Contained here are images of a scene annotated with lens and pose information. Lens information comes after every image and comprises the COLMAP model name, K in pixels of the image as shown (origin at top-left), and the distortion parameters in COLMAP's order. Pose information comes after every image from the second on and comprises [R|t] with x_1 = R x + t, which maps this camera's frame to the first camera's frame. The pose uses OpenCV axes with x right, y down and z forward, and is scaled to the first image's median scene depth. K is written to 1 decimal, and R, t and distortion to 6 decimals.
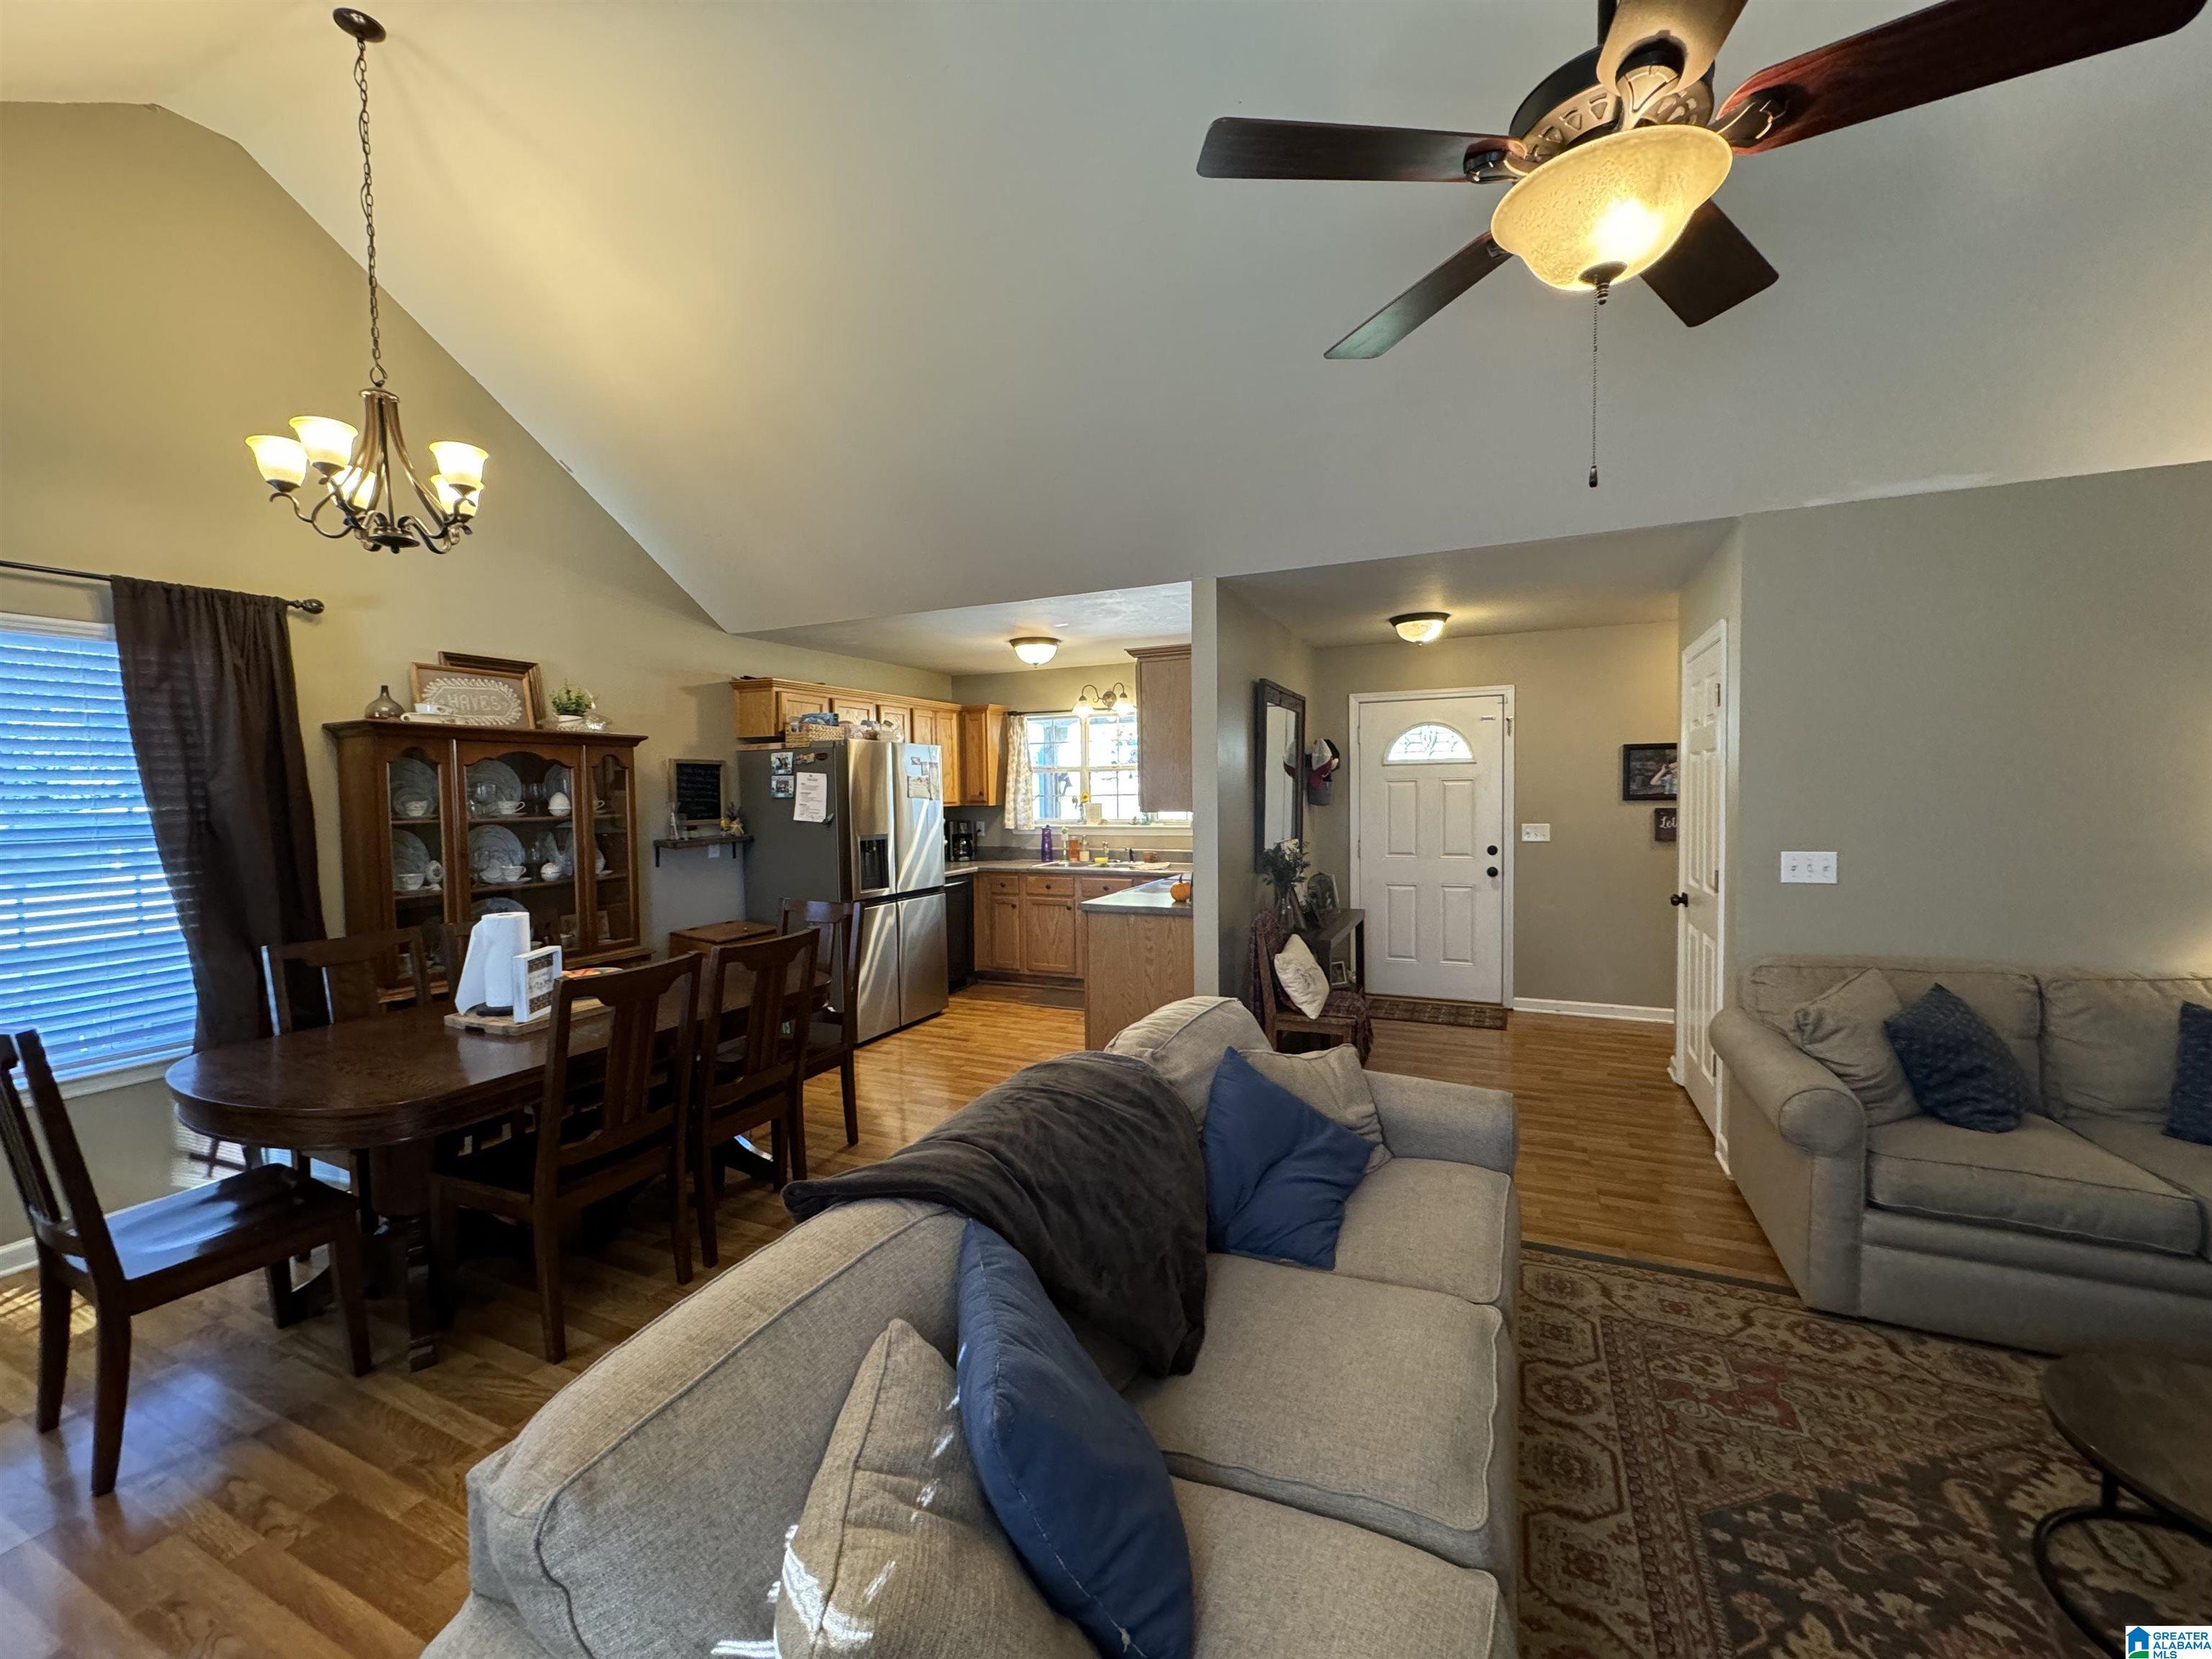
lens RADIAL K [[877.5, 0, 1106.6], [0, 877.5, 827.8], [0, 0, 1]] dist [-0.003024, 0.000207]
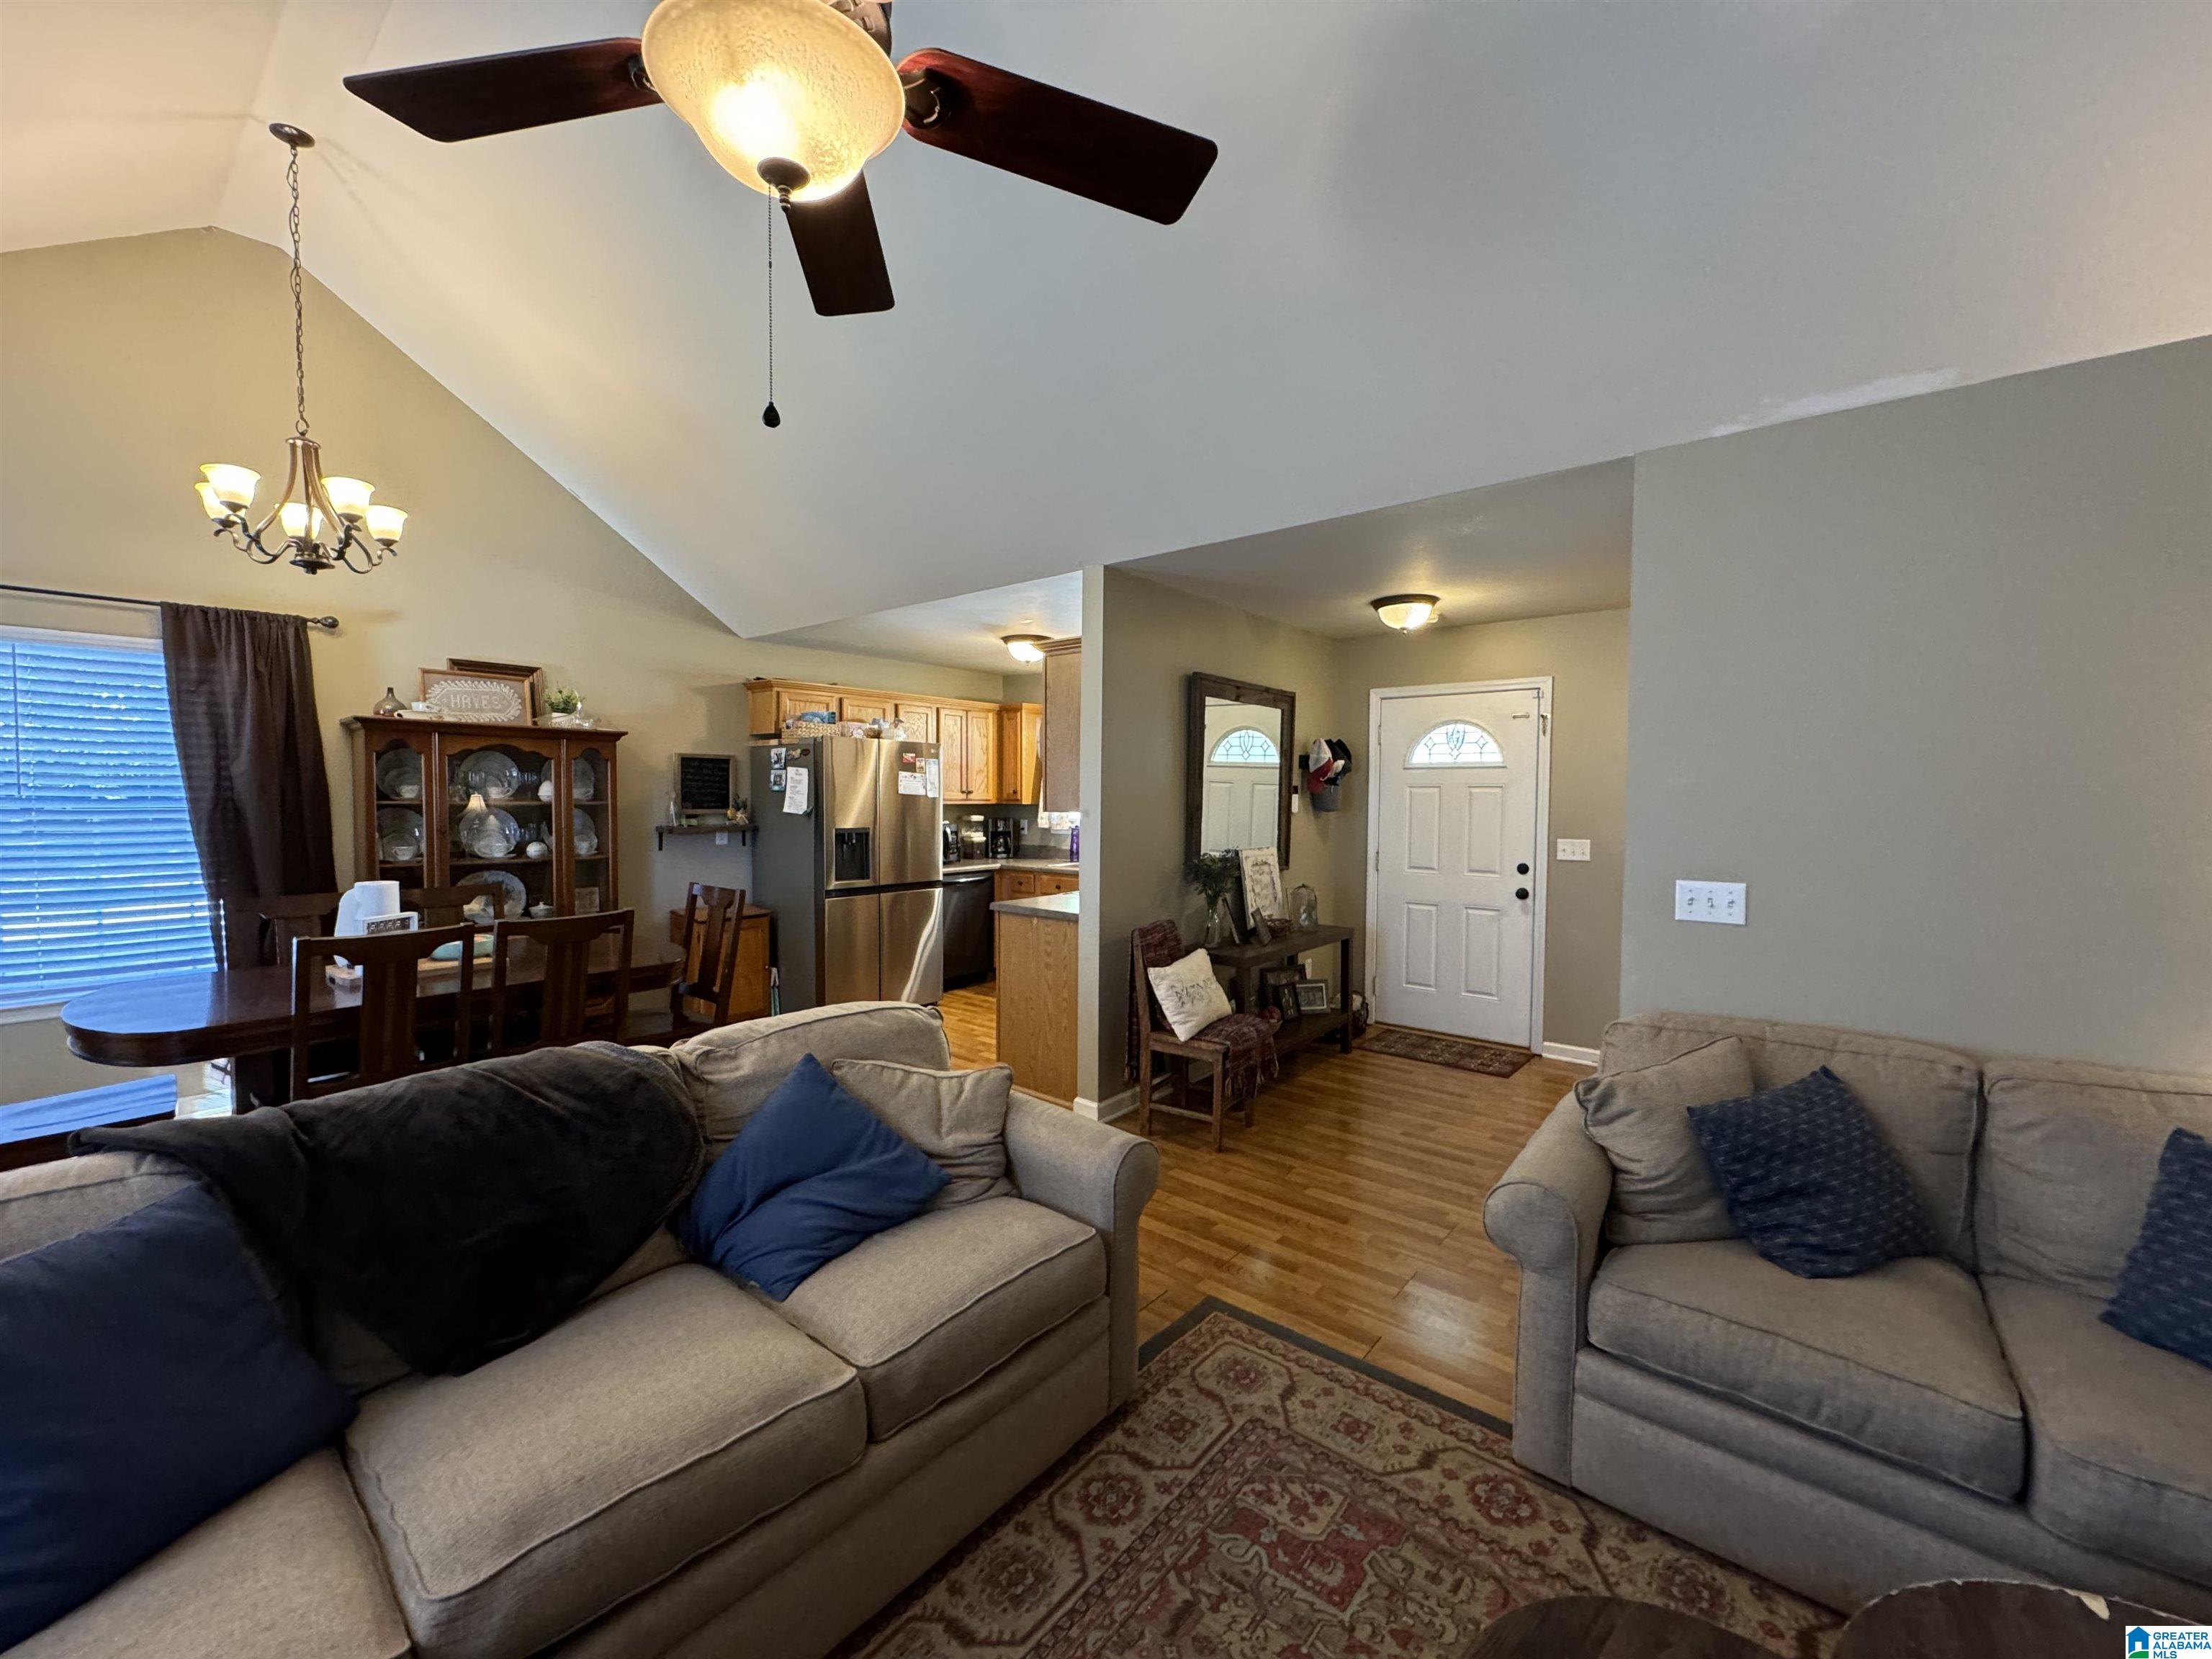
lens RADIAL K [[878.4, 0, 1105.9], [0, 878.4, 827.8], [0, 0, 1]] dist [-0.002184, 0.000138]
pose [[0.966205, 0.030696, -0.255941, 0.301036], [-0.031562, 0.999502, 0.000722, -0.002485], [0.255836, 0.007380, 0.966692, 0.070154]]
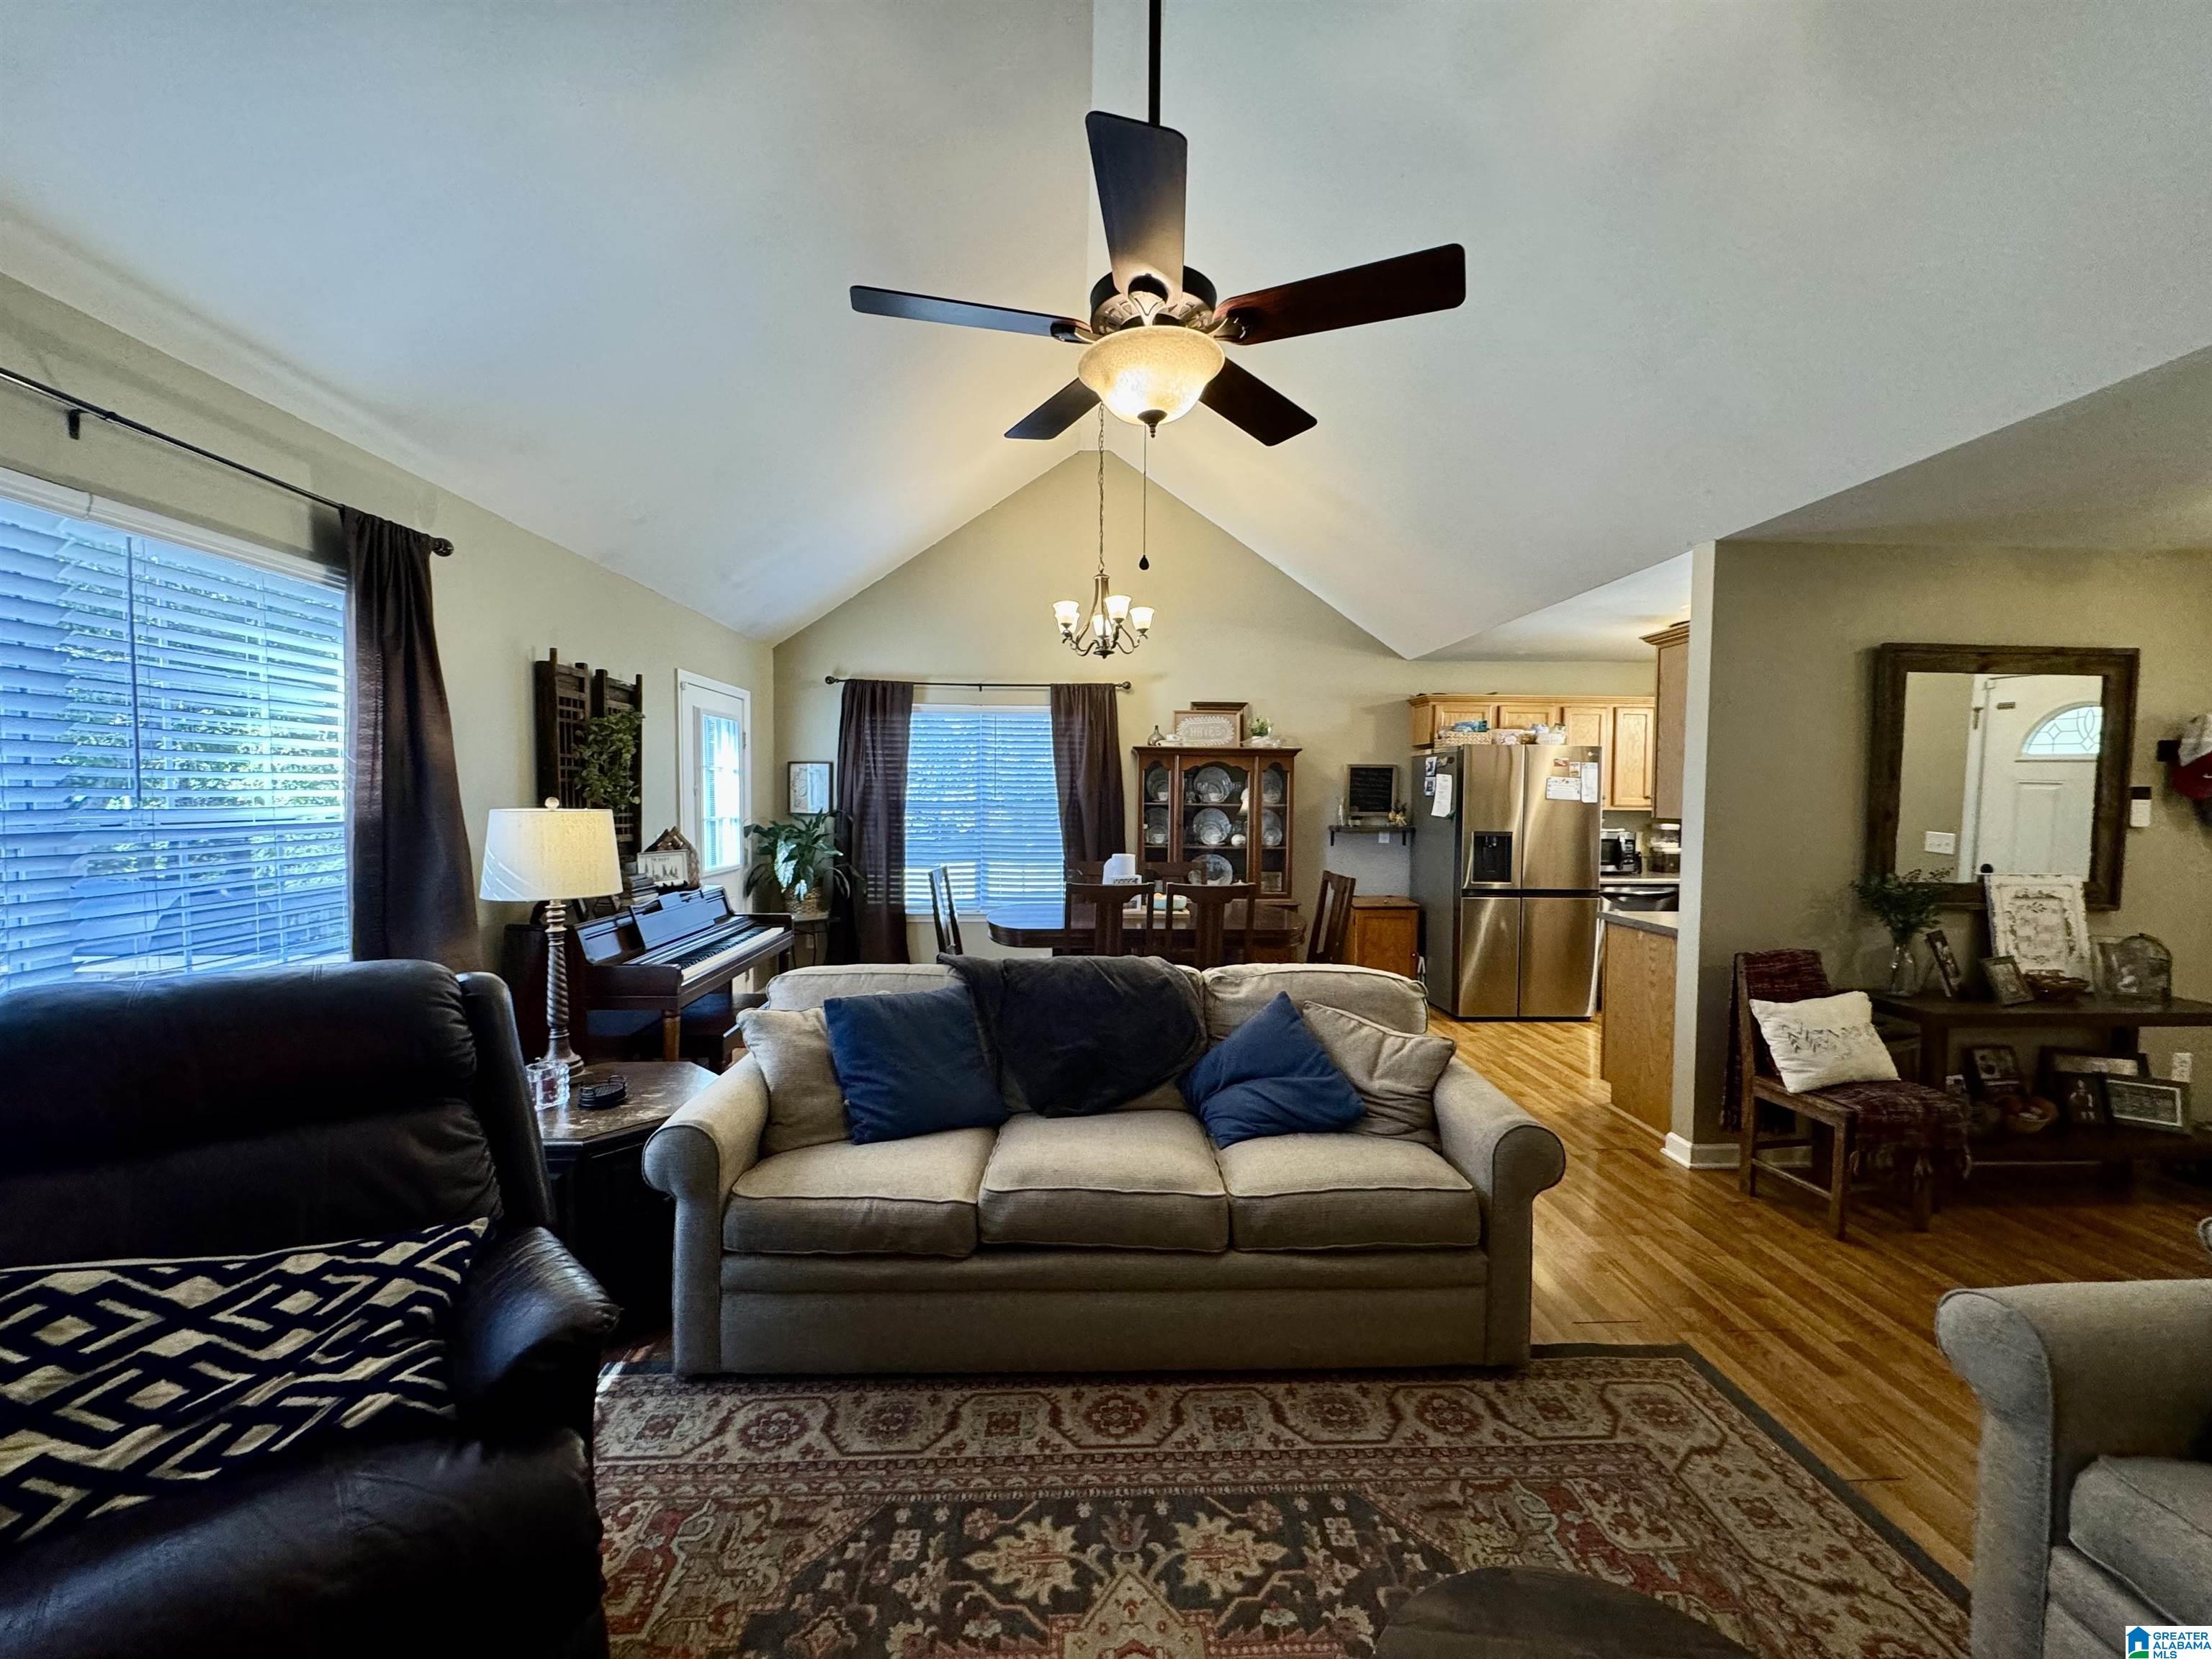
lens RADIAL K [[878.4, 0, 1105.9], [0, 878.4, 827.8], [0, 0, 1]] dist [-0.002184, 0.000138]
pose [[0.453774, 0.049765, -0.889726, 0.494747], [-0.052674, 0.998192, 0.028967, -0.002987], [0.889559, 0.033721, 0.455574, 0.084878]]
